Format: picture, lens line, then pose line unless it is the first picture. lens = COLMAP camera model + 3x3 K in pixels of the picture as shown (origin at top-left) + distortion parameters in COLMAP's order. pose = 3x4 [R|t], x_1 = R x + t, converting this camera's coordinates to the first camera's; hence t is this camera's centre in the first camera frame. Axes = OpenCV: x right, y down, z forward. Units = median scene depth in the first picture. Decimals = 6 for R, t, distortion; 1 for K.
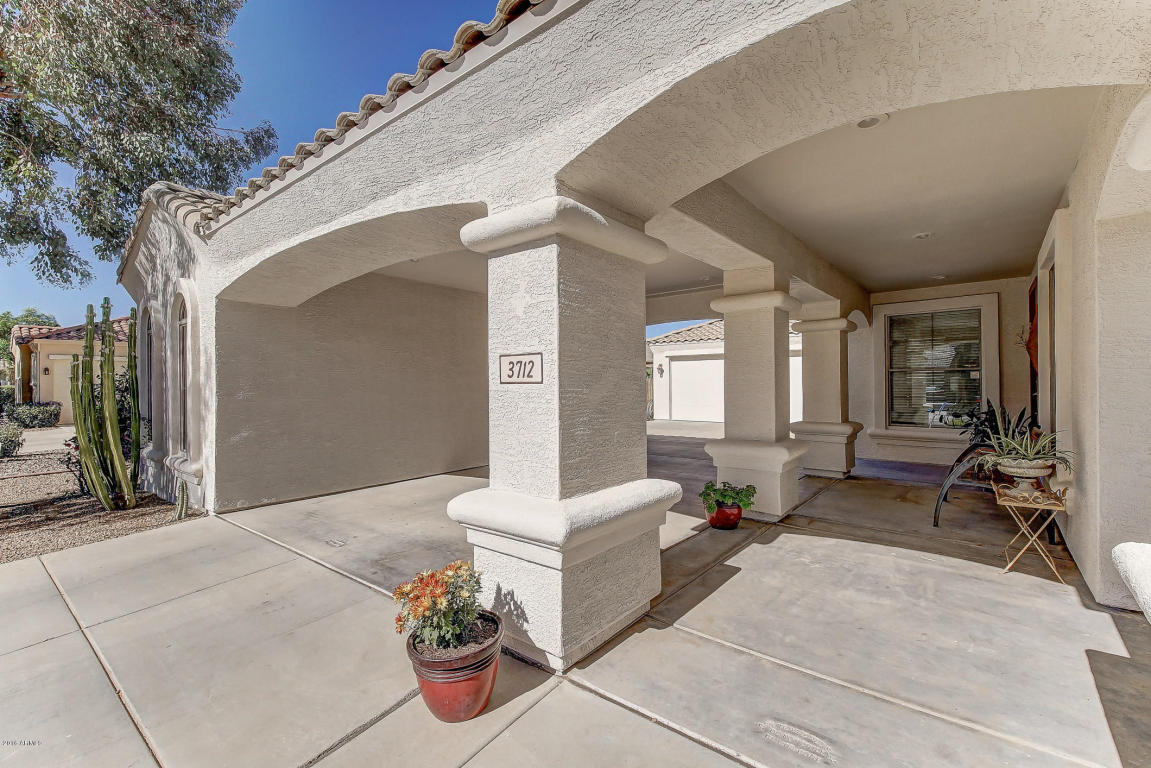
lens RADIAL K [[500.5, 0, 576.0], [0, 500.5, 384.4], [0, 0, 1]] dist [0.025205, 0.000132]
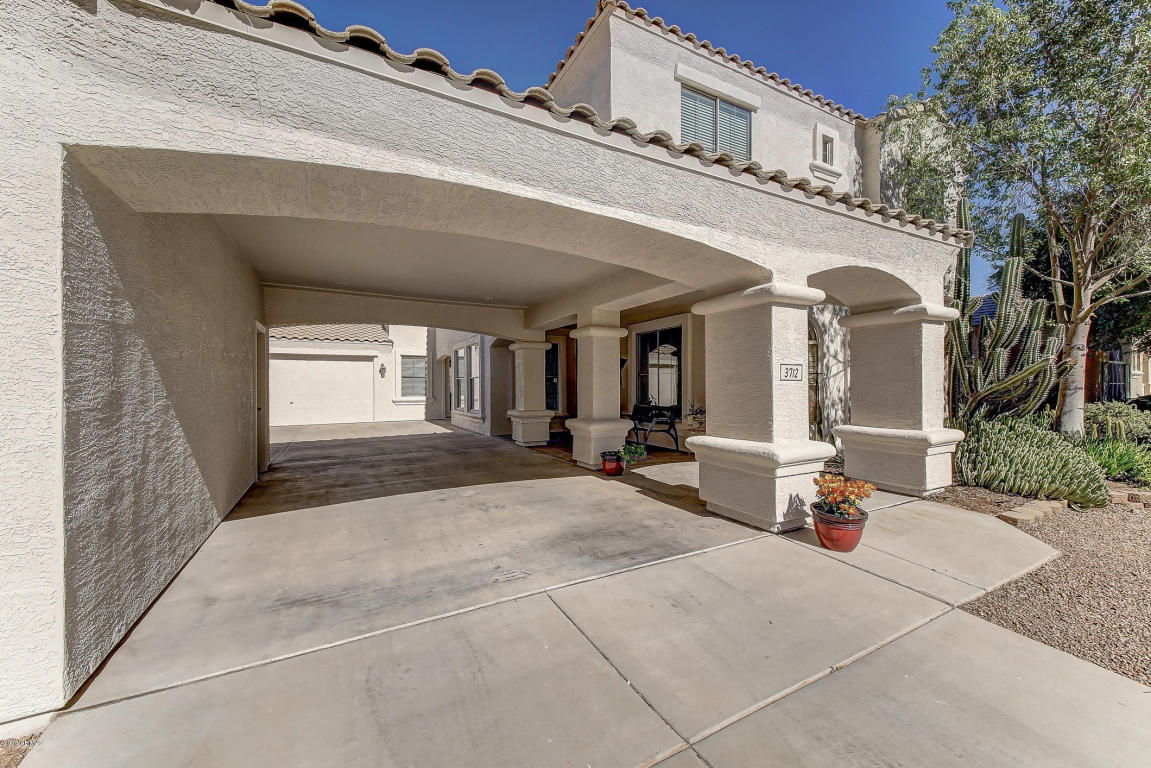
lens RADIAL K [[441.2, 0, 561.8], [0, 441.2, 389.3], [0, 0, 1]] dist [0.013909, -0.000302]
pose [[0.395915, -0.003689, 0.918280, -1.320356], [0.002755, 0.999992, 0.002829, 0.015646], [-0.918283, 0.001409, 0.395922, 0.776687]]
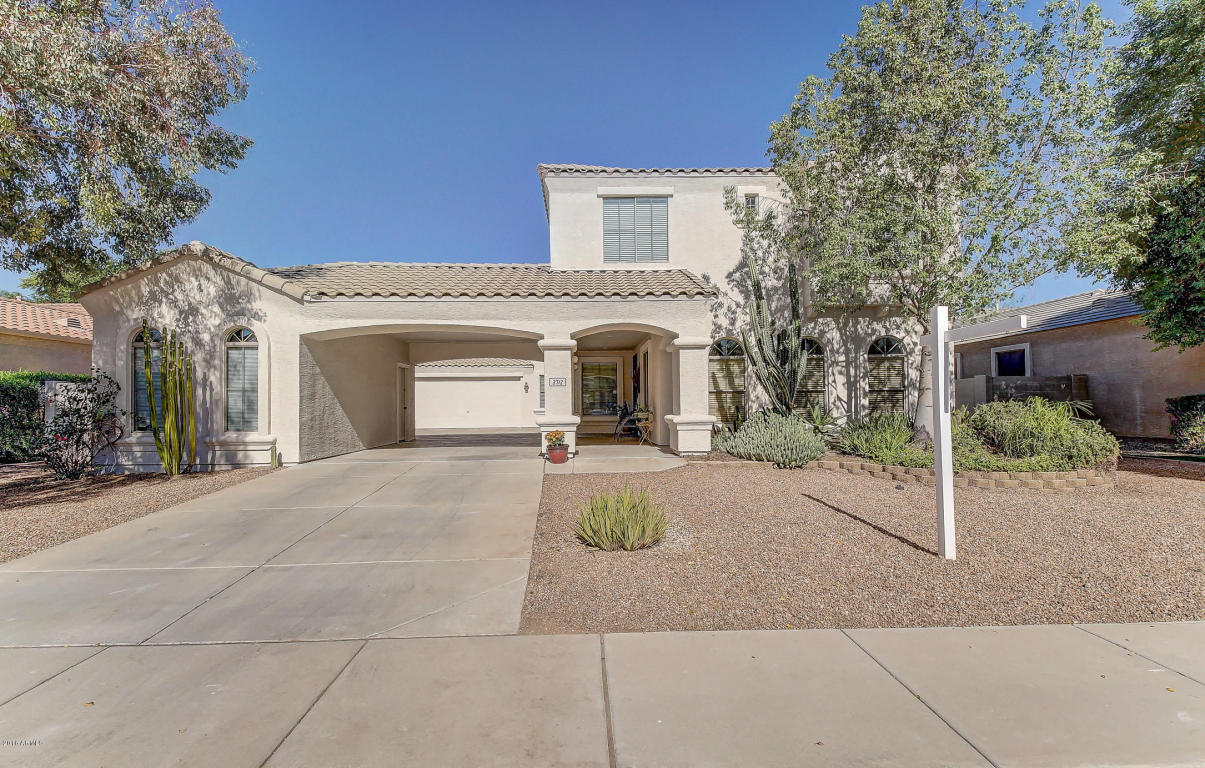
lens RADIAL K [[530.8, 0, 592.2], [0, 530.8, 404.2], [0, 0, 1]] dist [0.004399, 0.000004]
pose [[0.758036, 0.003265, 0.652205, -1.703825], [0.004391, 0.999939, -0.010109, 0.118502], [-0.652198, 0.010527, 0.757976, -1.474564]]
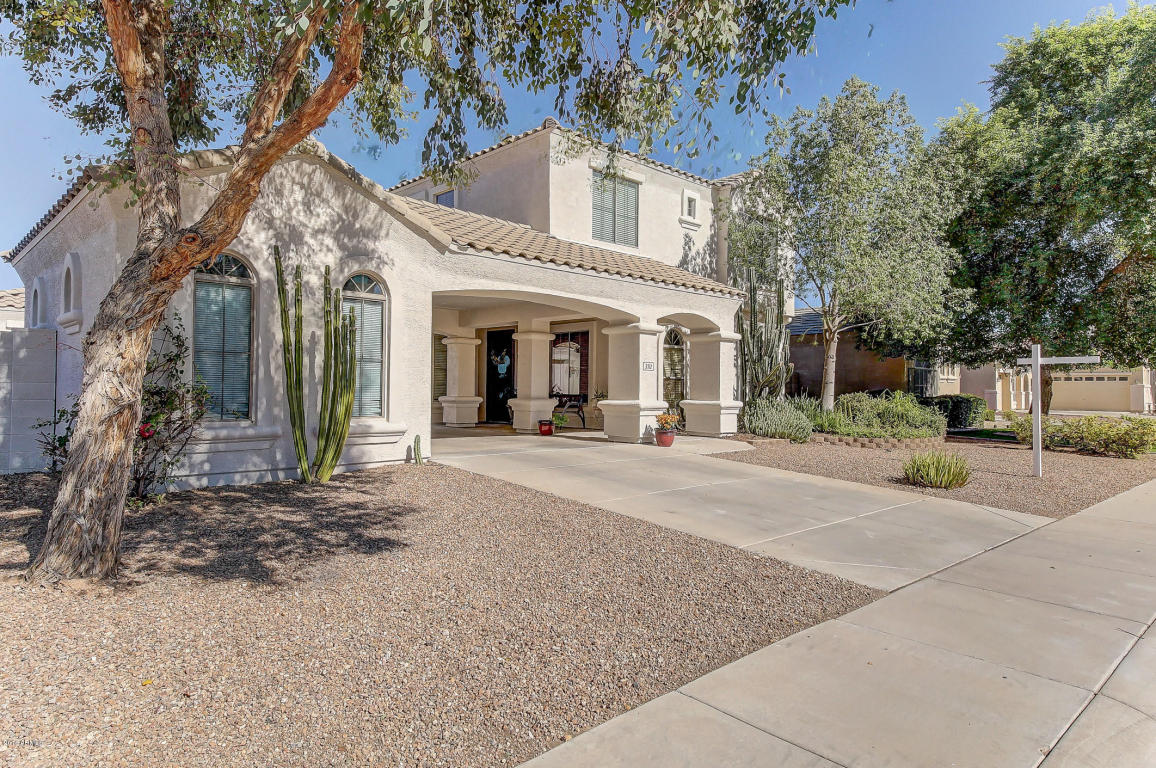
lens RADIAL K [[709.7, 0, 578.6], [0, 709.7, 385.4], [0, 0, 1]] dist [0.007779, 0.000385]
pose [[0.120228, 0.016339, 0.992612, -3.707322], [-0.010290, 0.999831, -0.015212, 0.133925], [-0.992693, -0.008385, 0.120376, 0.605141]]
